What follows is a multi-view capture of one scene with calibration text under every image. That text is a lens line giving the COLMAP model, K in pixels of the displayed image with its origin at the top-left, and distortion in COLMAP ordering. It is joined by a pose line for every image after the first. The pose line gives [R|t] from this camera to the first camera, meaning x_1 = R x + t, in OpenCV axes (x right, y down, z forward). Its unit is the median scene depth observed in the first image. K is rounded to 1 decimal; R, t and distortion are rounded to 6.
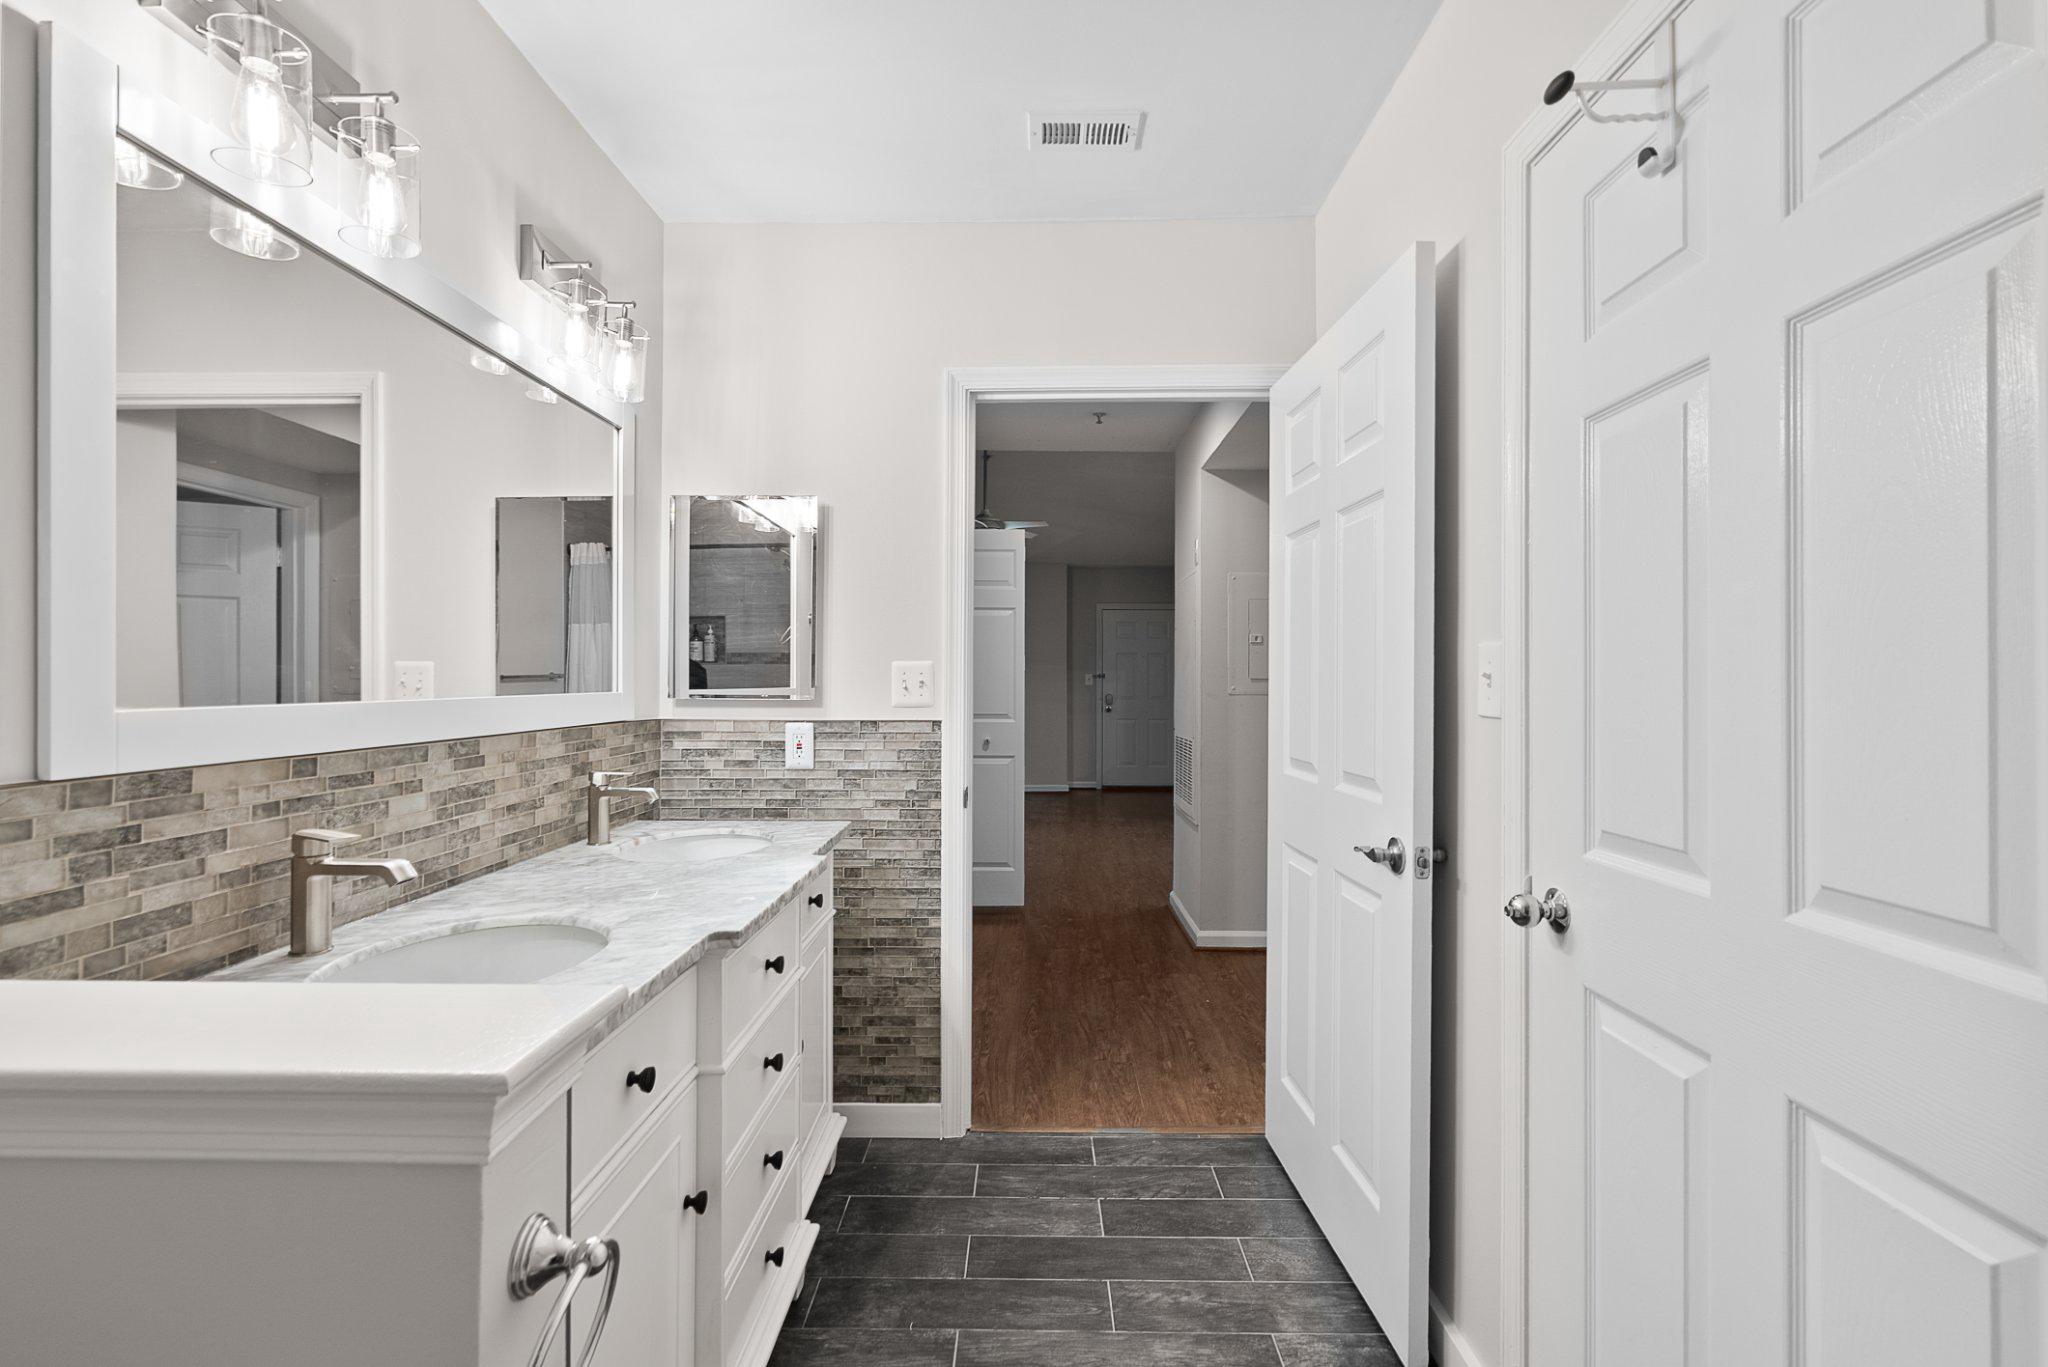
lens RADIAL K [[956.7, 0, 1026.0], [0, 956.7, 672.7], [0, 0, 1]] dist [-0.004053, 0.004729]
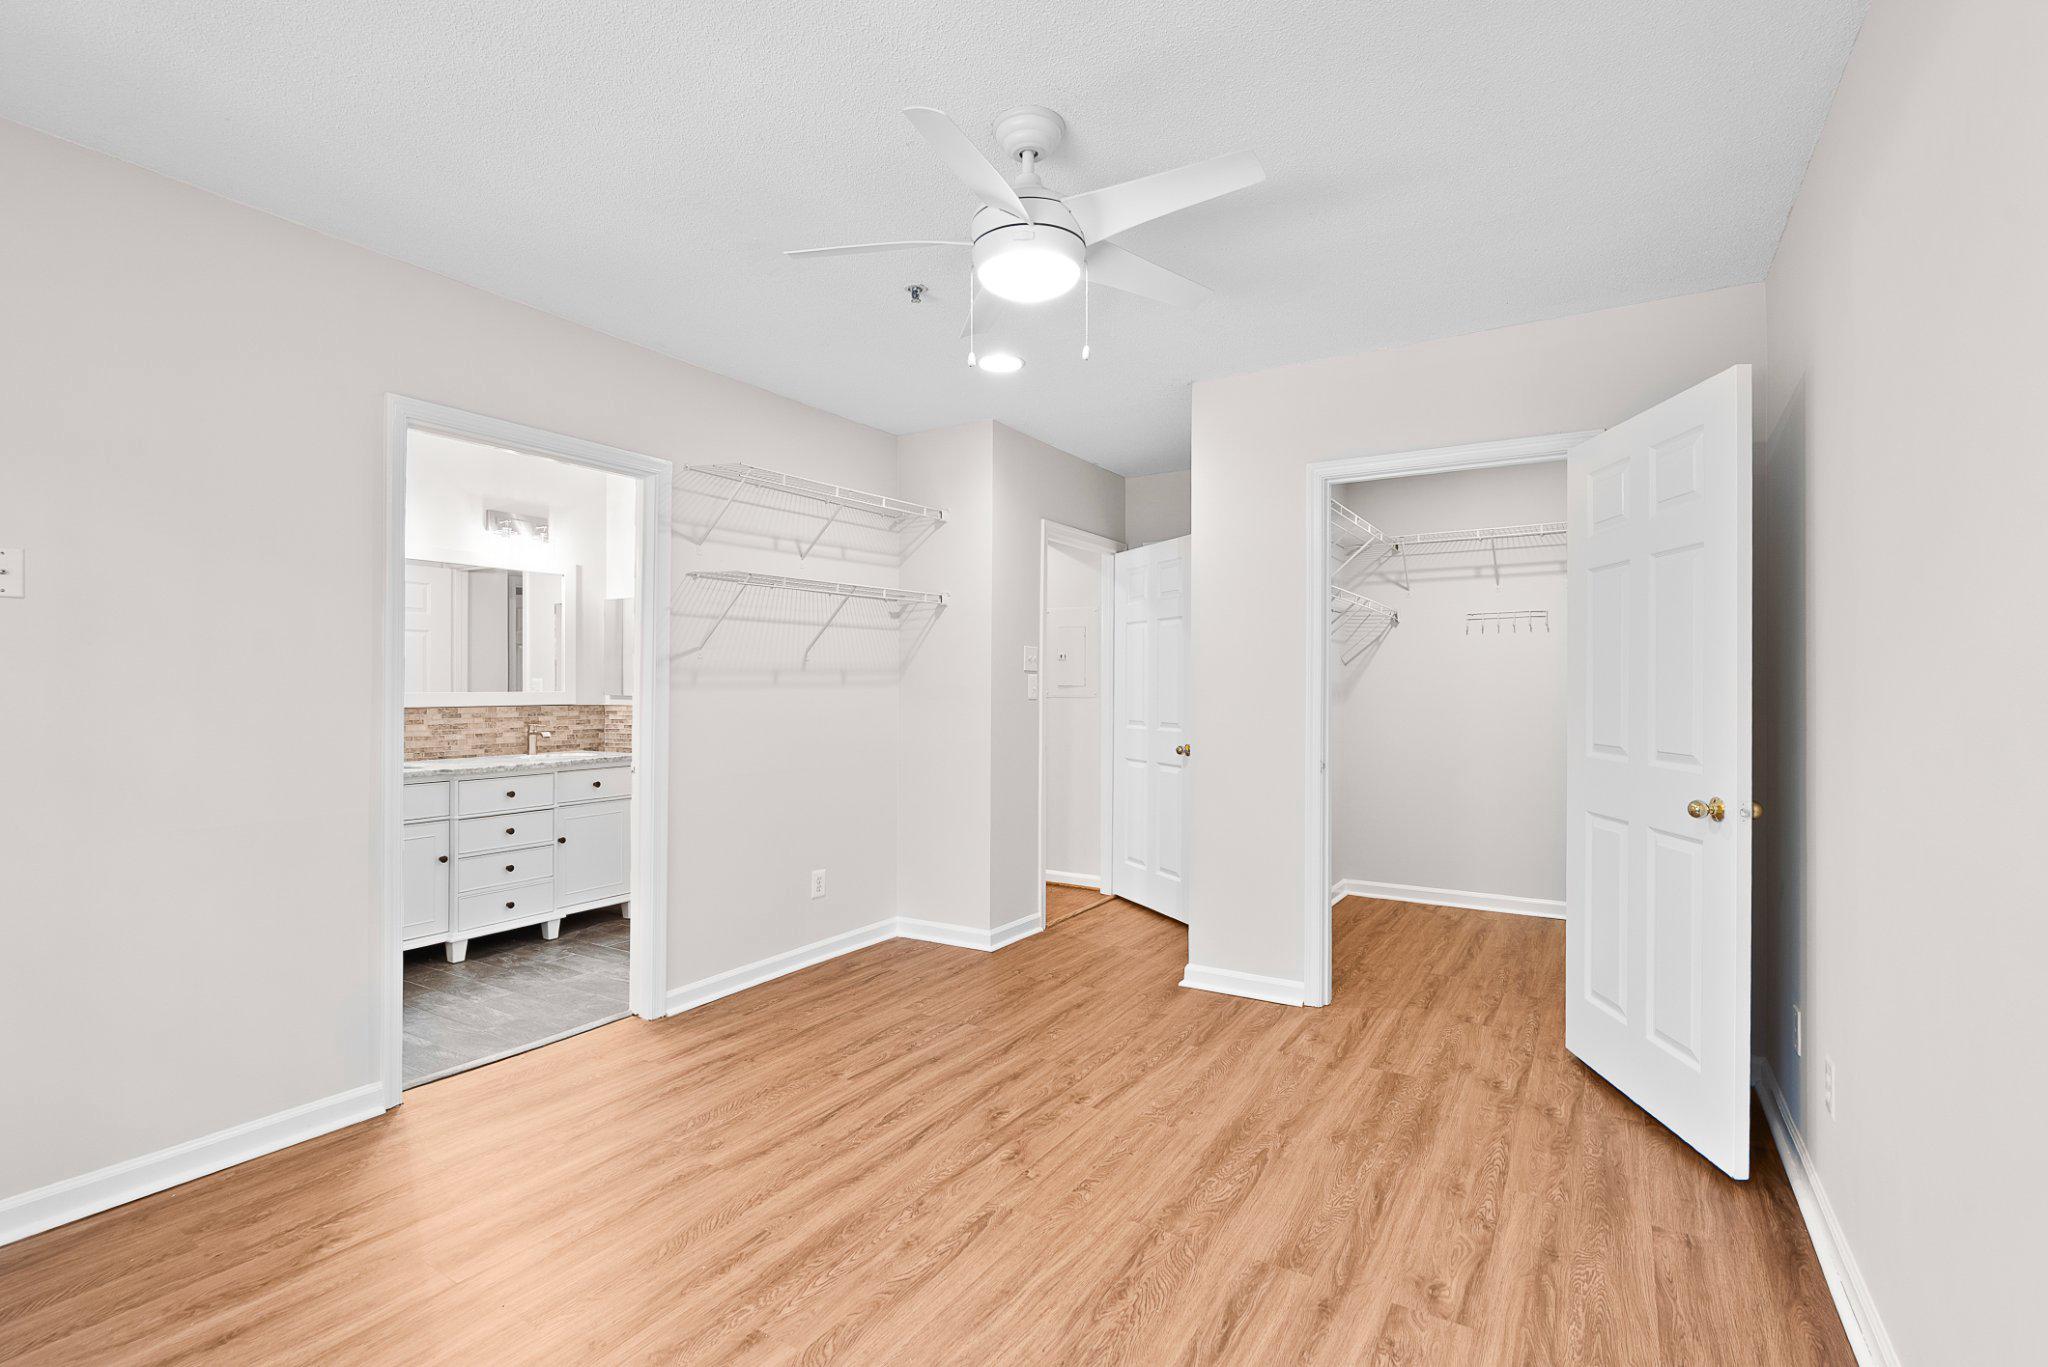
lens RADIAL K [[956.7, 0, 1010.5], [0, 956.7, 682.8], [0, 0, 1]] dist [-0.004053, 0.004729]
pose [[0.859975, -0.001575, -0.510334, 2.305140], [0.002563, 0.999996, 0.001233, -0.000223], [0.510330, -0.002369, 0.859976, -0.567067]]
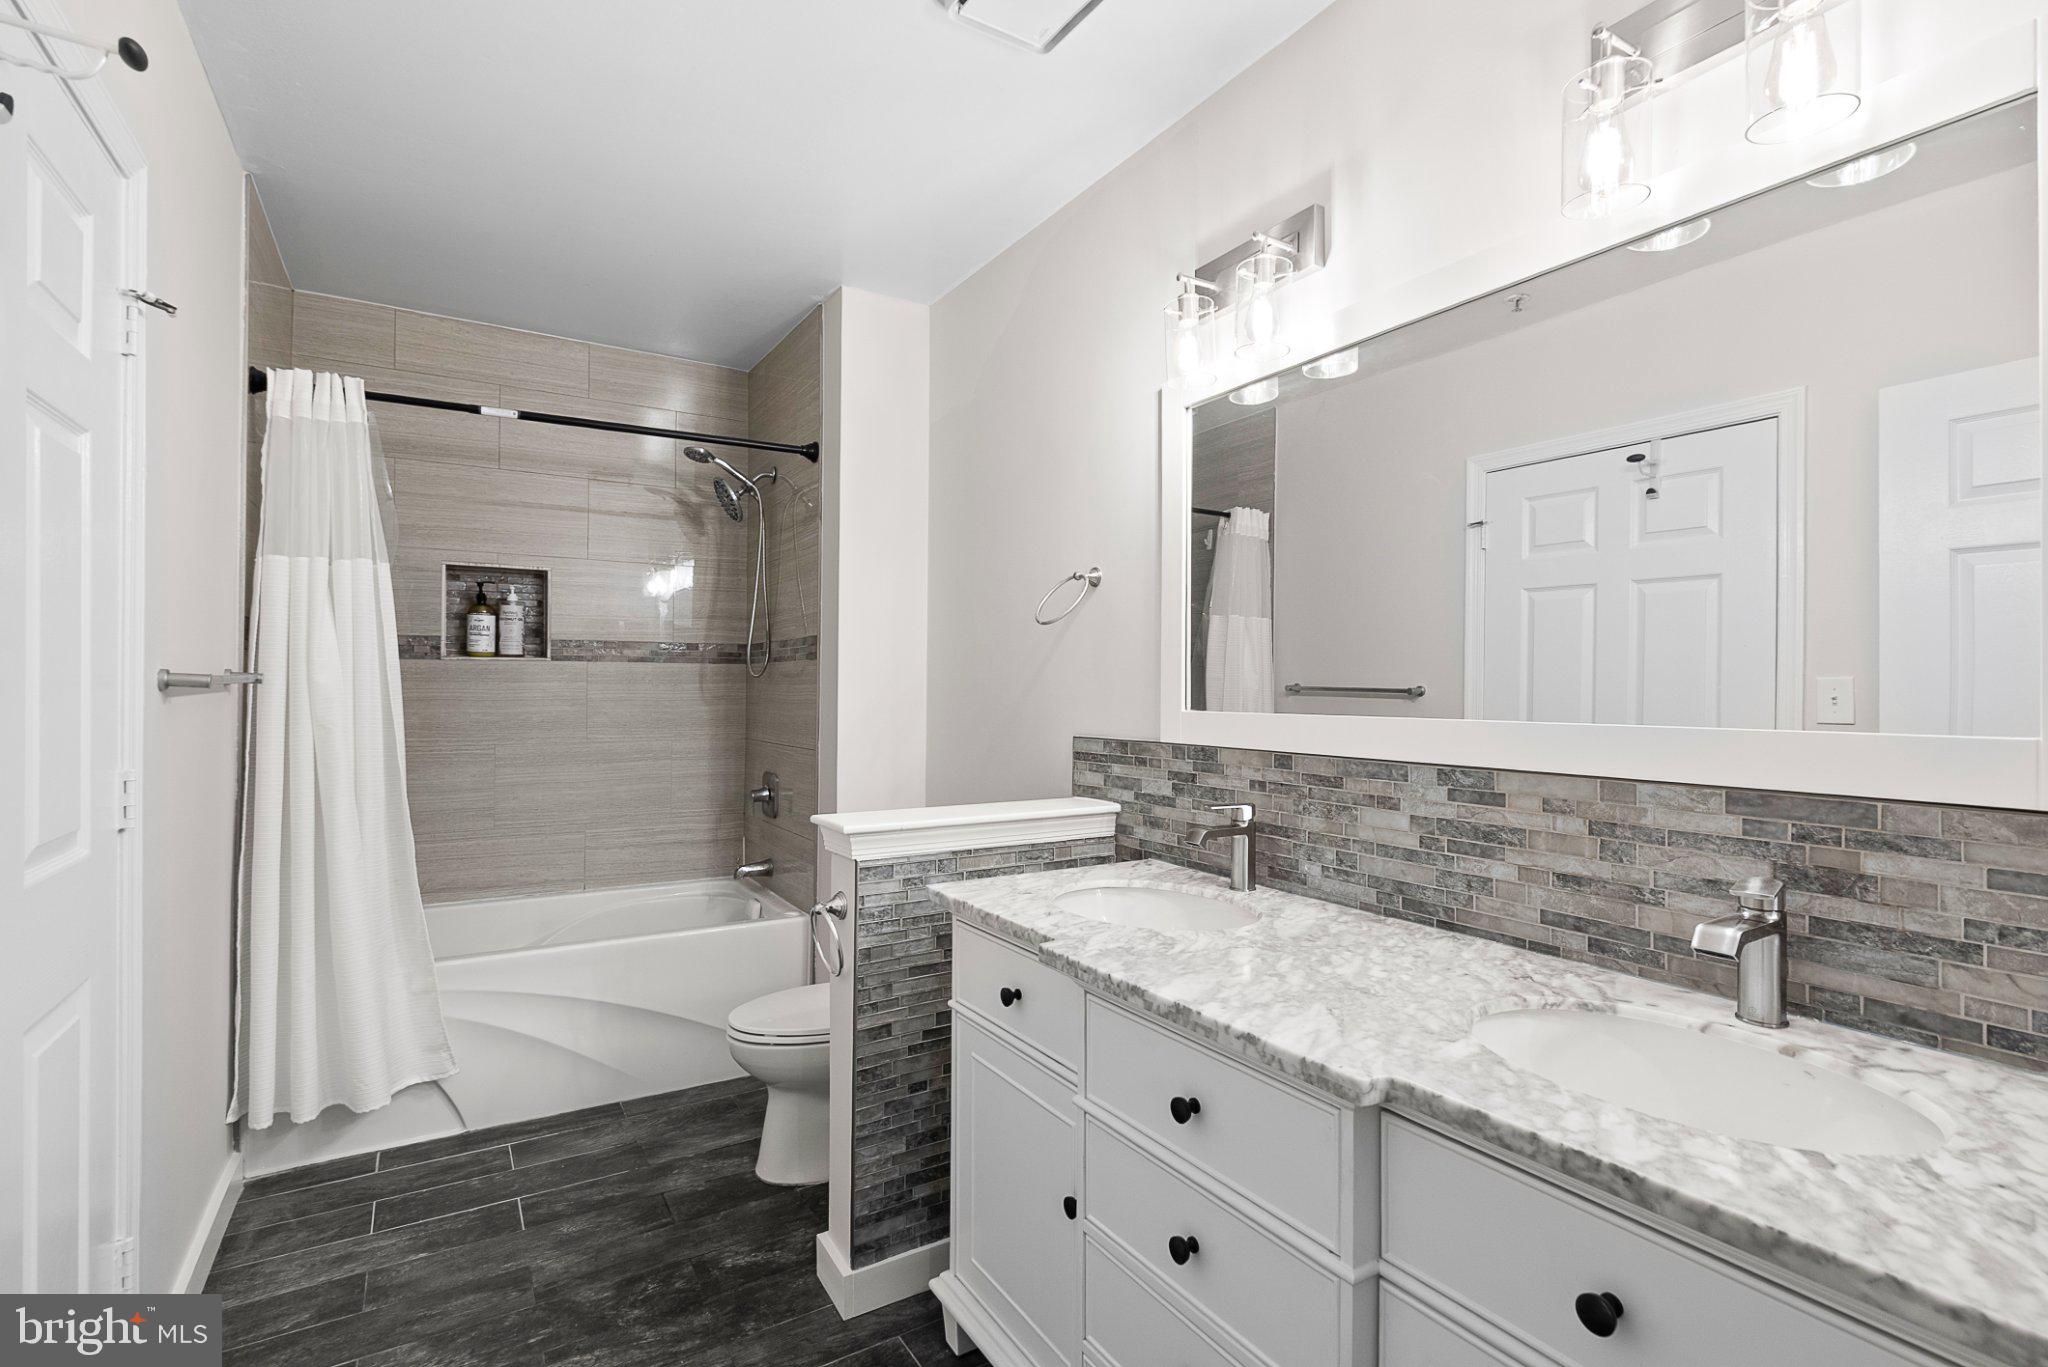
lens RADIAL K [[956.7, 0, 1015.1], [0, 956.7, 681.5], [0, 0, 1]] dist [-0.004053, 0.004729]
pose [[-0.843153, -0.006090, -0.537640, 0.227601], [-0.001593, 0.999960, -0.008828, -0.000255], [0.537672, -0.006587, -0.843129, 1.566585]]
